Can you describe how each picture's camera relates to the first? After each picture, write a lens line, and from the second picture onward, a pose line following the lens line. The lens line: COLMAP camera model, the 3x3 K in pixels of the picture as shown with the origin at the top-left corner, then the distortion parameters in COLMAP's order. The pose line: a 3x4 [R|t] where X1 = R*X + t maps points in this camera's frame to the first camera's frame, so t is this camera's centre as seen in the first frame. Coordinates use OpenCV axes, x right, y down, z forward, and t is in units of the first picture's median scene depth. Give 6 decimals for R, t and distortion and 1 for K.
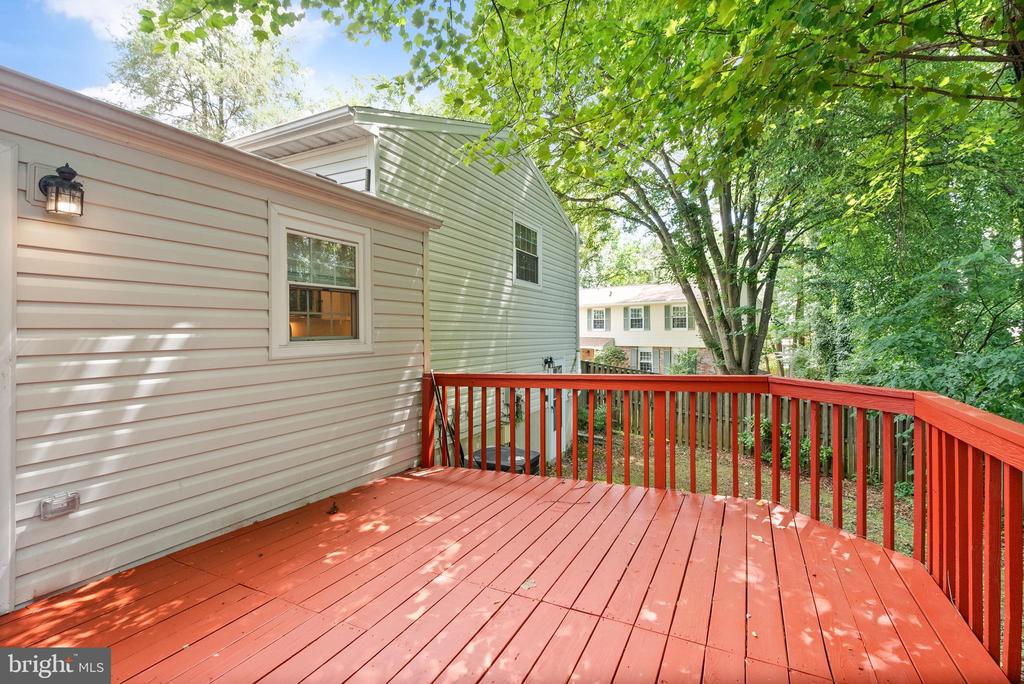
lens RADIAL K [[461.9, 0, 512.0], [0, 461.9, 342.0], [0, 0, 1]] dist [-0.002647, -0.000494]
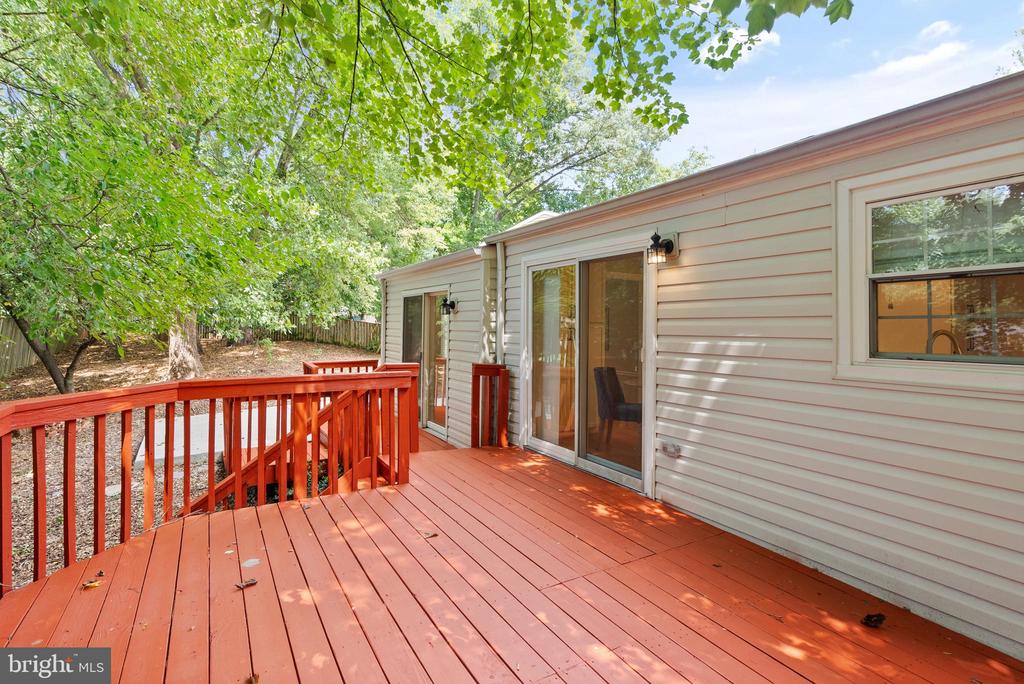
lens RADIAL K [[478.1, 0, 493.1], [0, 478.1, 332.1], [0, 0, 1]] dist [-0.000403, -0.000021]
pose [[-0.535866, 0.004118, -0.844293, 0.594233], [-0.031427, 0.999198, 0.024821, -0.052139], [0.843718, 0.039834, -0.535307, 1.156506]]
